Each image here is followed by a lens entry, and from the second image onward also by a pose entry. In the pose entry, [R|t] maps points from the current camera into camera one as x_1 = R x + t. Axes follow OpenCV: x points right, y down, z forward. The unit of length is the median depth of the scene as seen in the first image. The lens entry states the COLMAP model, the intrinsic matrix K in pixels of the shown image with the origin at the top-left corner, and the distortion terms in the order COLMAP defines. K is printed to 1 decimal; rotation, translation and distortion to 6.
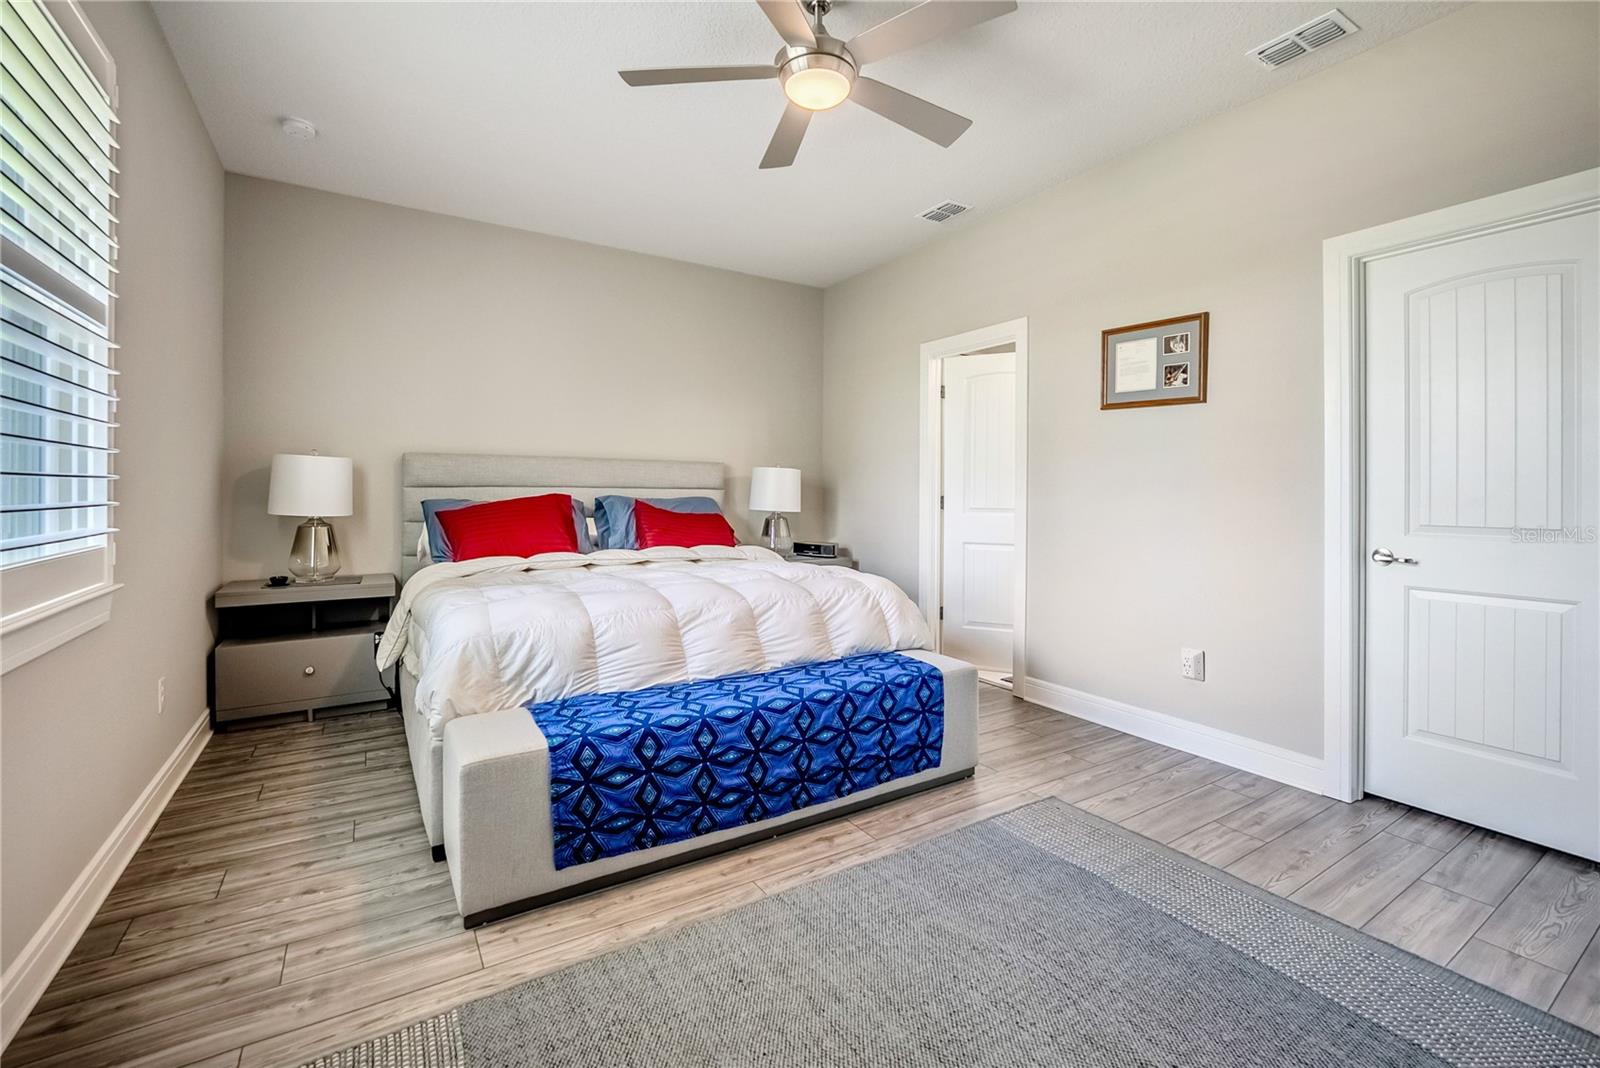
lens RADIAL K [[681.0, 0, 816.5], [0, 681.0, 500.7], [0, 0, 1]] dist [-0.001924, -0.017721]
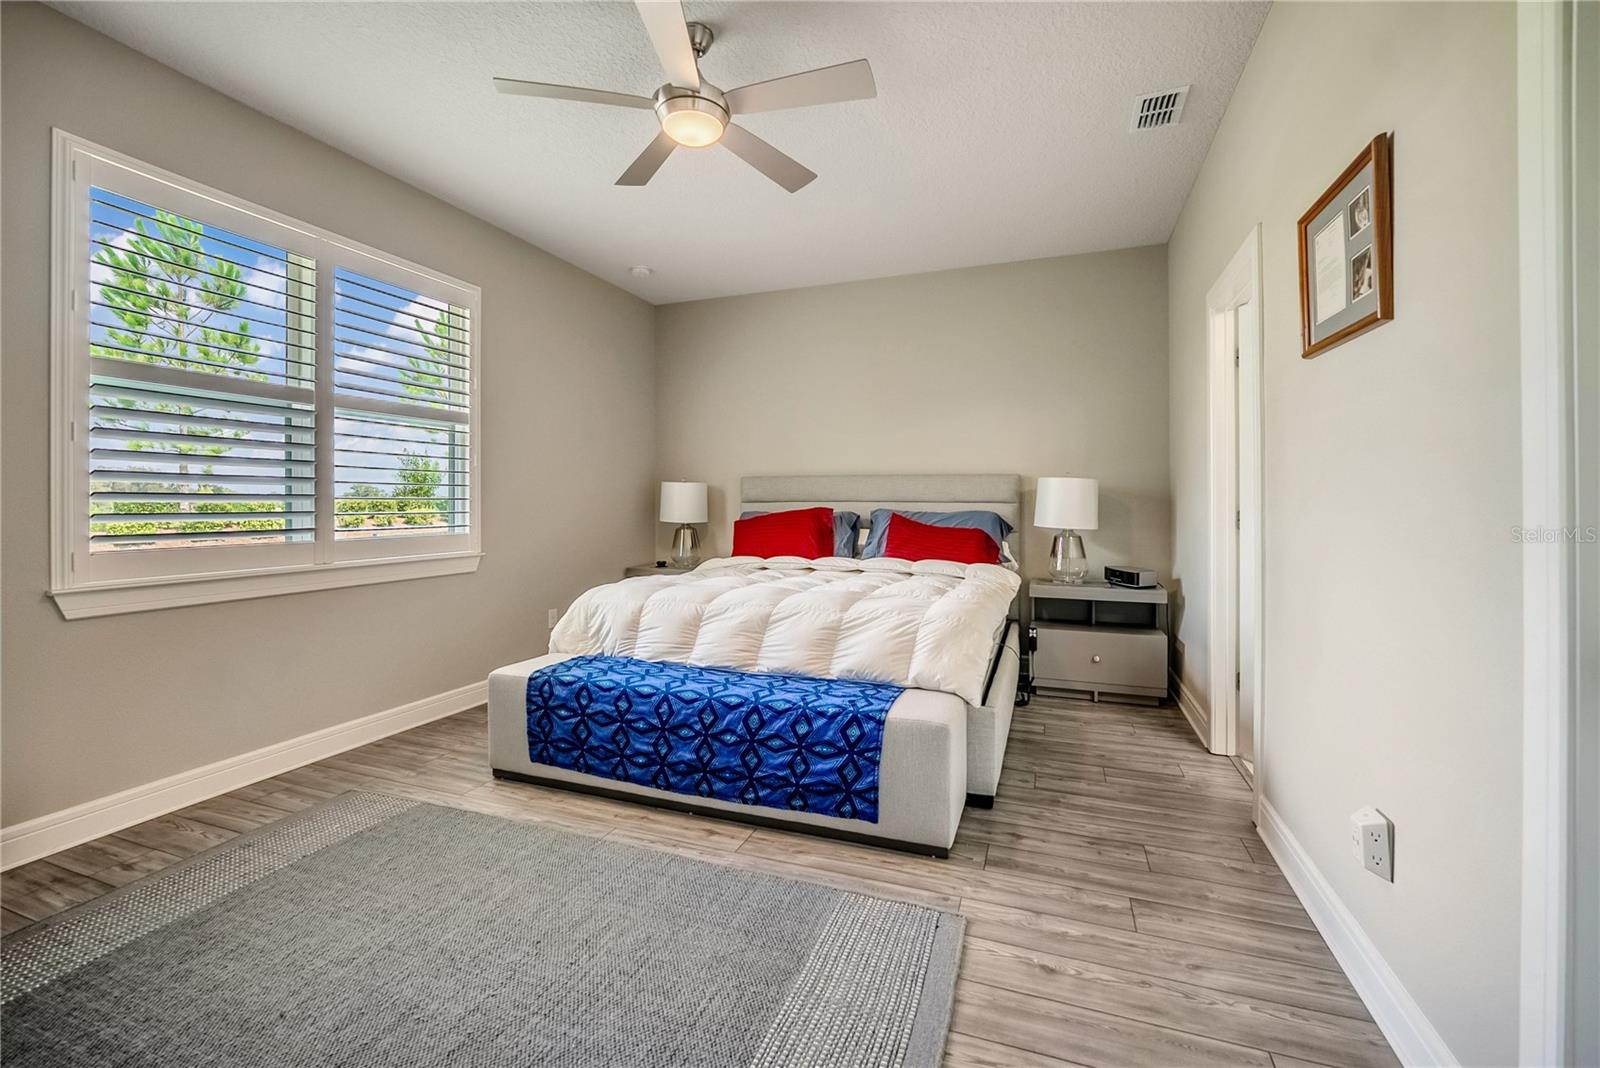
lens RADIAL K [[678.6, 0, 800.0], [0, 678.6, 534.0], [0, 0, 1]] dist [-0.010767, -0.000118]
pose [[0.607989, 0.031221, -0.793331, 0.876236], [-0.011571, 0.999469, 0.030466, 0.001342], [0.793861, -0.009343, 0.608028, 0.453086]]
